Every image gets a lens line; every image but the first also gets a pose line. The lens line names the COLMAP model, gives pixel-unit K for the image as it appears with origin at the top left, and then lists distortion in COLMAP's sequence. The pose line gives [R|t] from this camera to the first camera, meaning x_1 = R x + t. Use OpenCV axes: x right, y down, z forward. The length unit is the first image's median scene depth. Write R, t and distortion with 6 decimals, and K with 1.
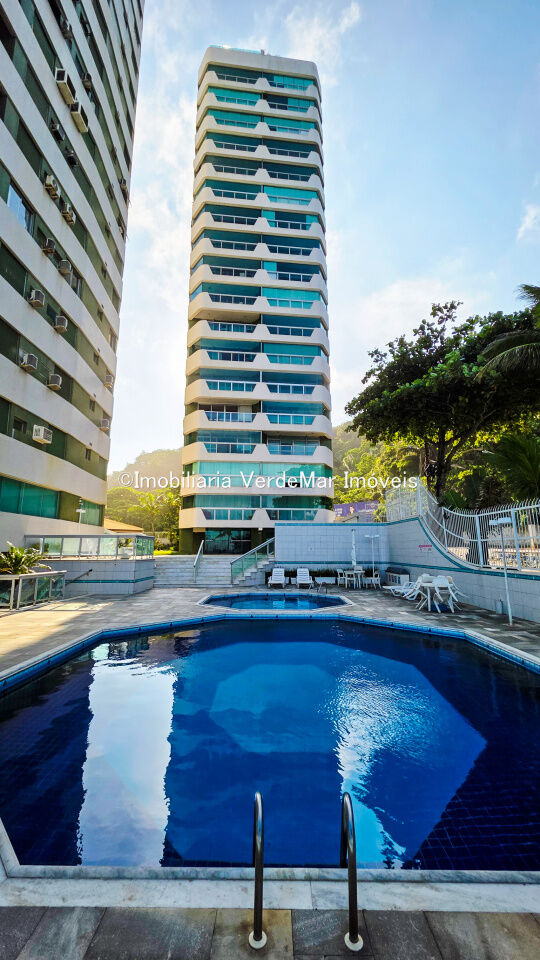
lens RADIAL K [[389.8, 0, 272.2], [0, 389.8, 479.8], [0, 0, 1]] dist [0.002443, -0.000615]
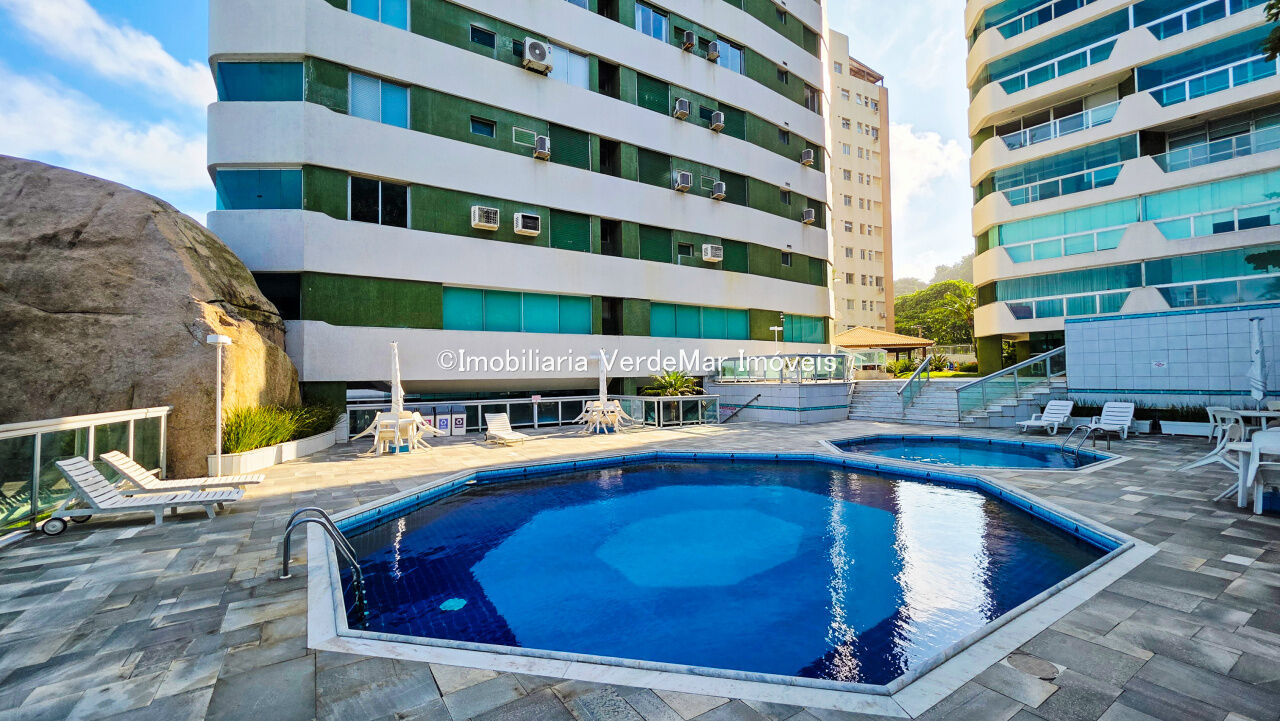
lens RADIAL K [[519.7, 0, 635.9], [0, 519.7, 364.2], [0, 0, 1]] dist [0.002443, -0.000615]
pose [[0.541161, -0.027182, -0.840480, 0.180436], [0.163965, 0.983705, 0.073759, 0.013072], [0.824779, -0.177725, 0.536799, 0.066077]]
